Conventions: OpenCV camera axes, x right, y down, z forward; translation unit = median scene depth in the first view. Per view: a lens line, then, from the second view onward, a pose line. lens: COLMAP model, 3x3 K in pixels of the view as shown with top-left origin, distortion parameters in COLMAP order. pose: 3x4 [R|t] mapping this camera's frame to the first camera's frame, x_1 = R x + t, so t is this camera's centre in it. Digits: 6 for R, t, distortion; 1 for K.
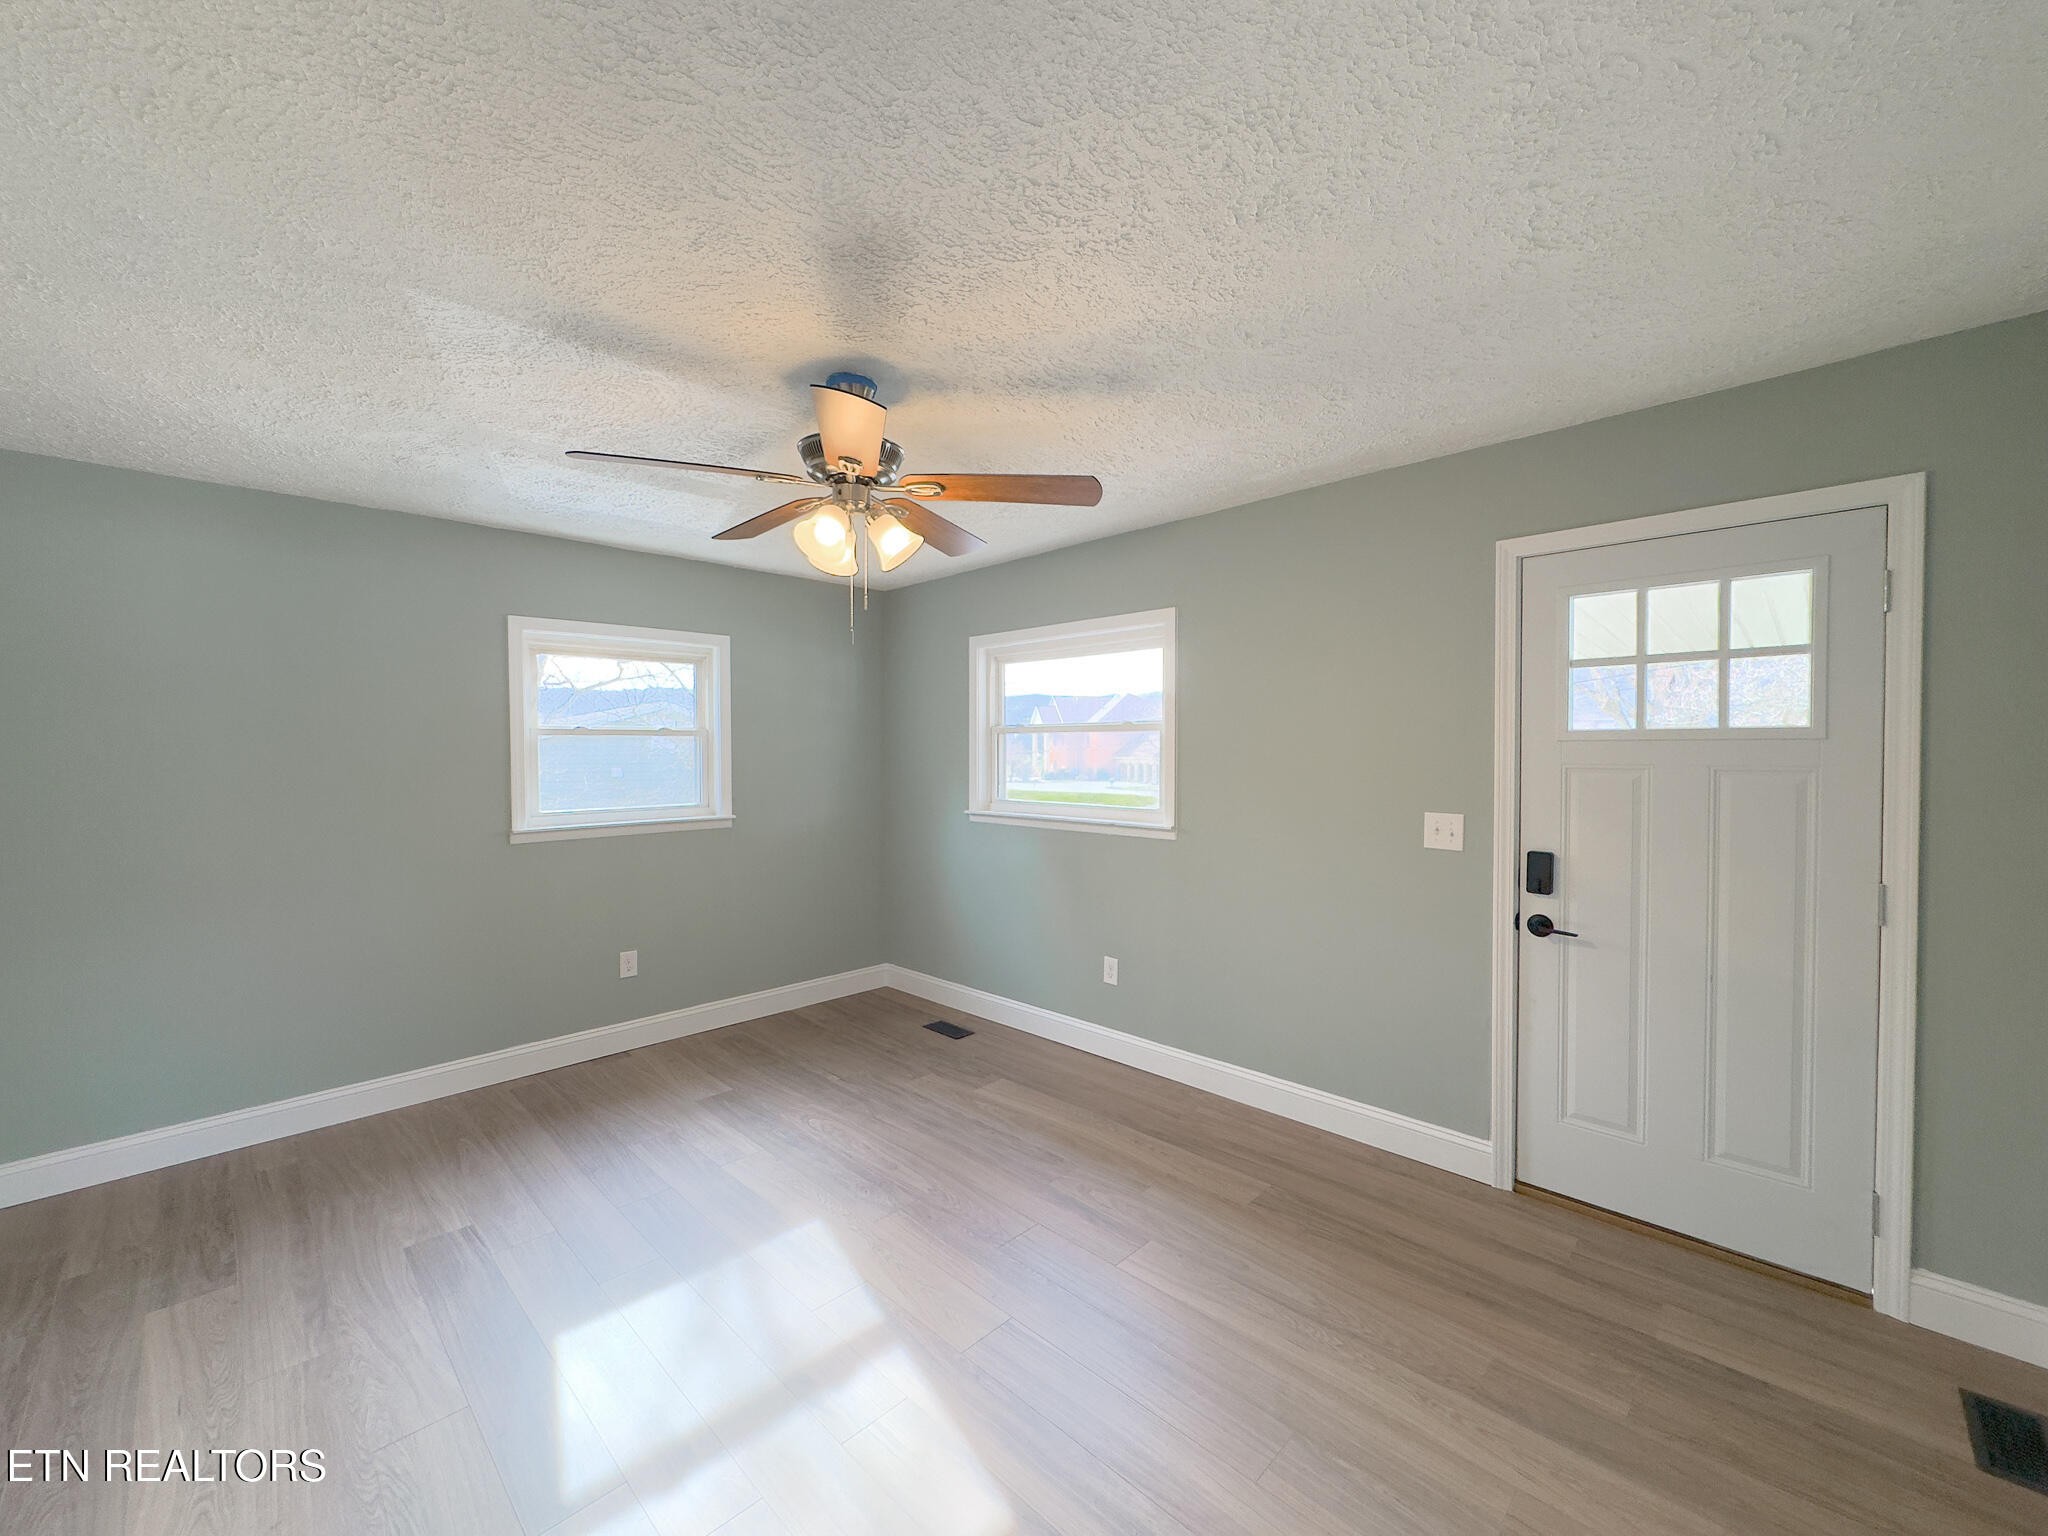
lens RADIAL K [[822.1, 0, 1022.3], [0, 822.1, 766.2], [0, 0, 1]] dist [-0.001469, -0.000062]
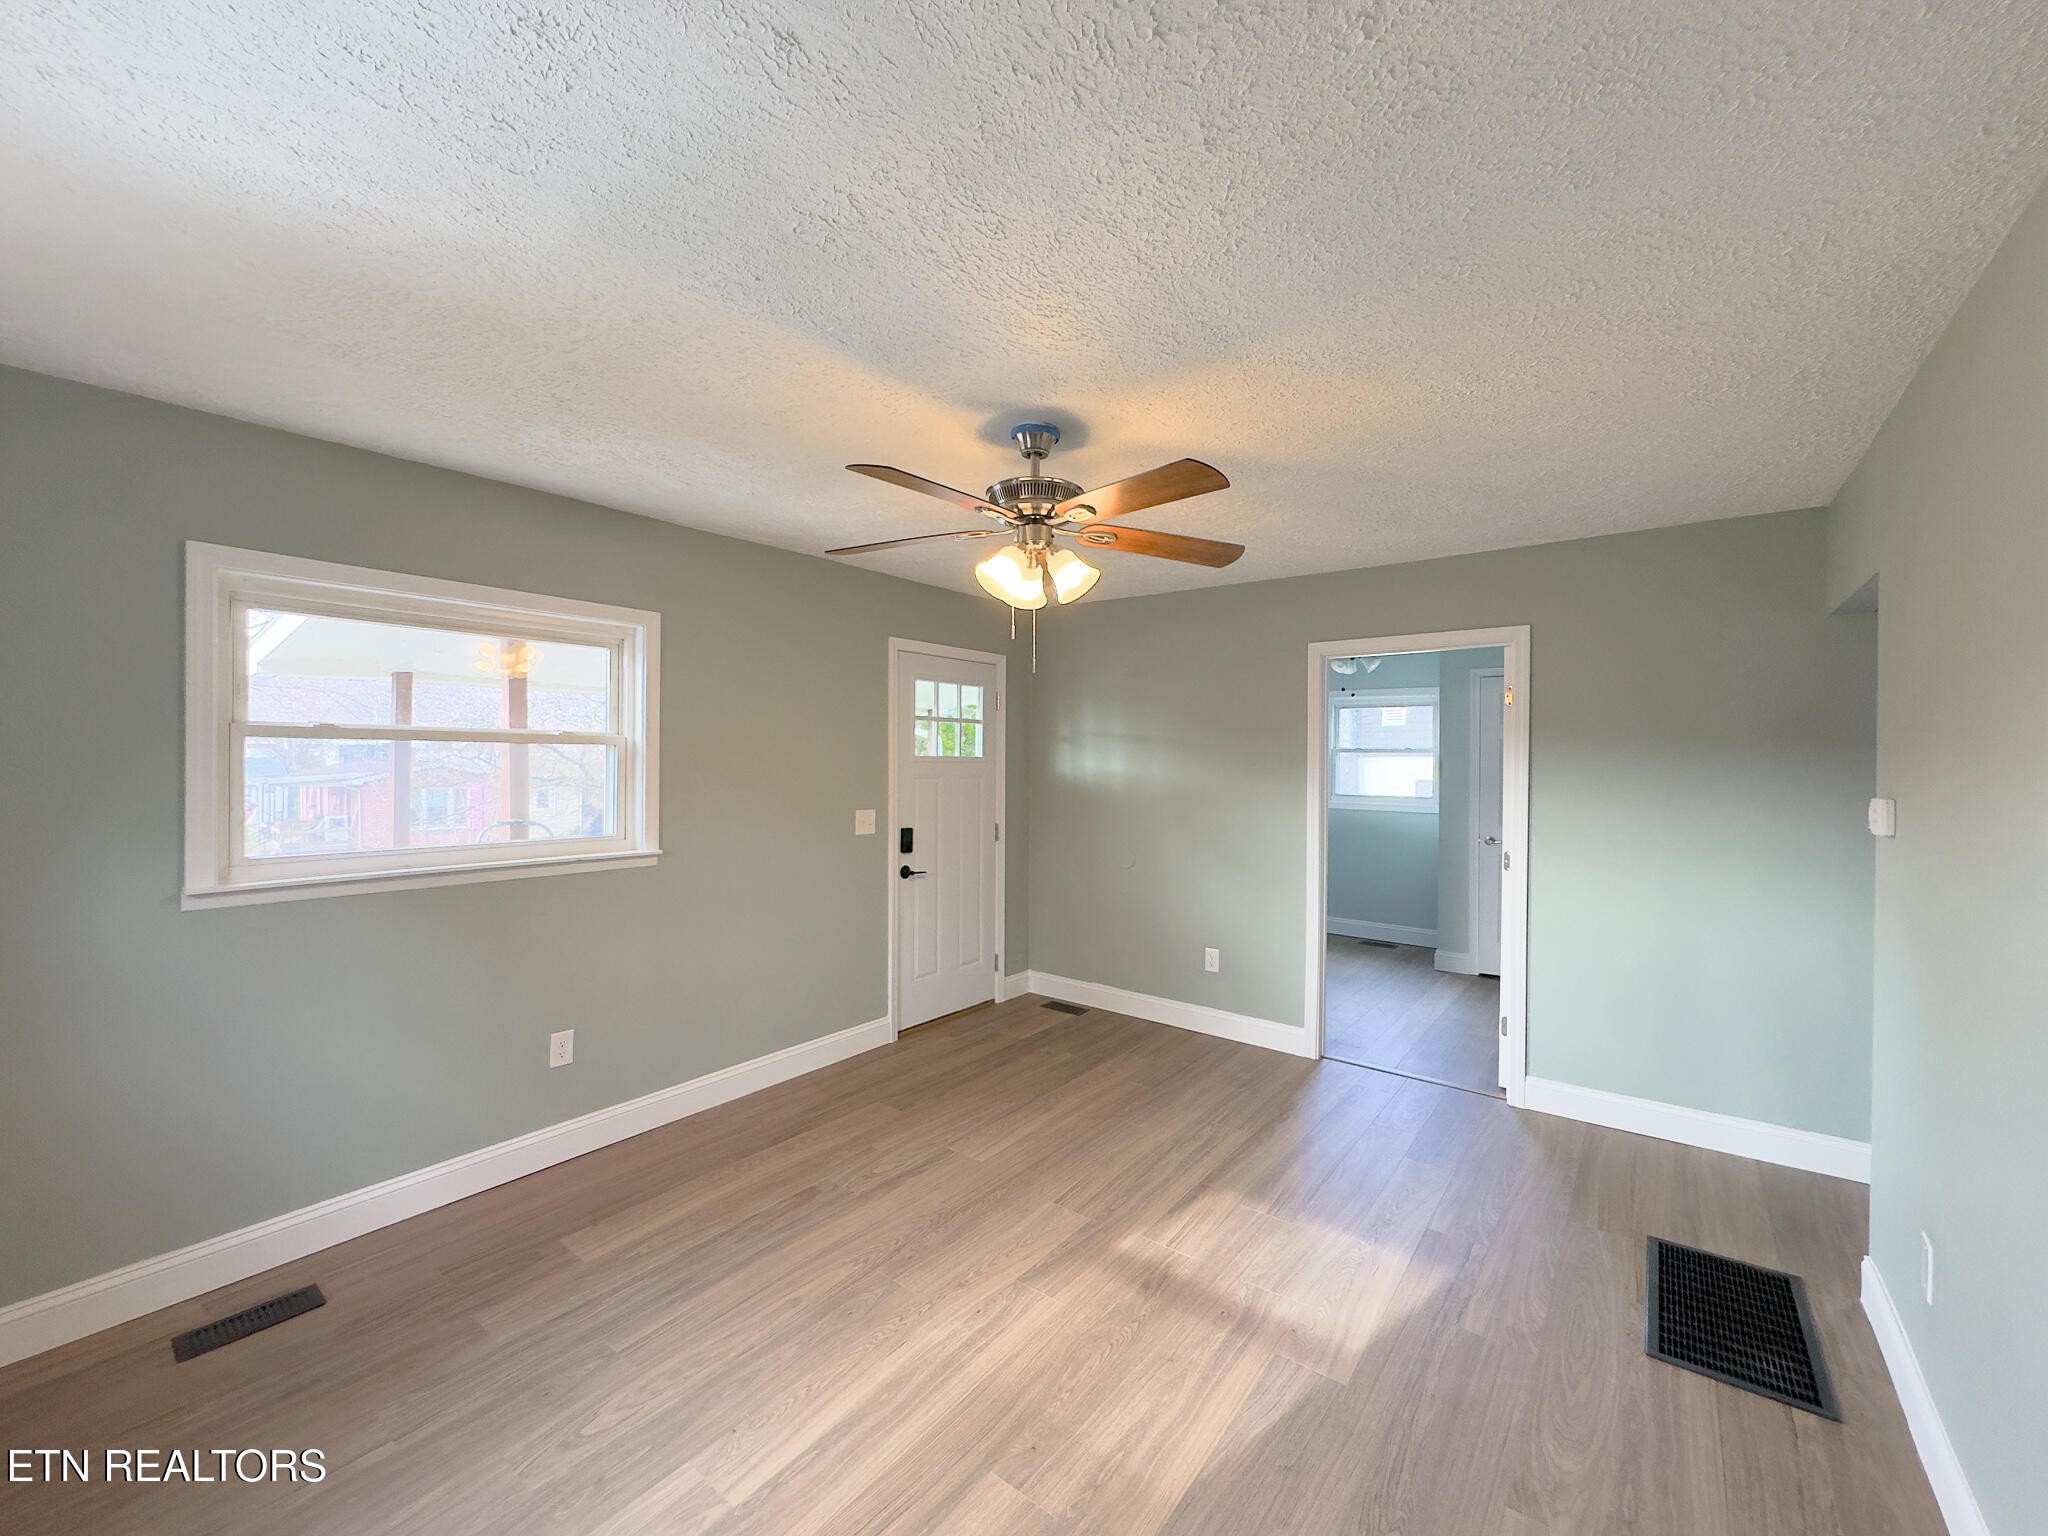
lens RADIAL K [[822.1, 0, 1022.3], [0, 822.1, 766.2], [0, 0, 1]] dist [-0.001469, -0.000062]
pose [[-0.116358, -0.005246, 0.993194, -1.047785], [0.014837, 0.999865, 0.007020, -0.029593], [-0.993097, 0.015552, -0.116264, 0.943155]]
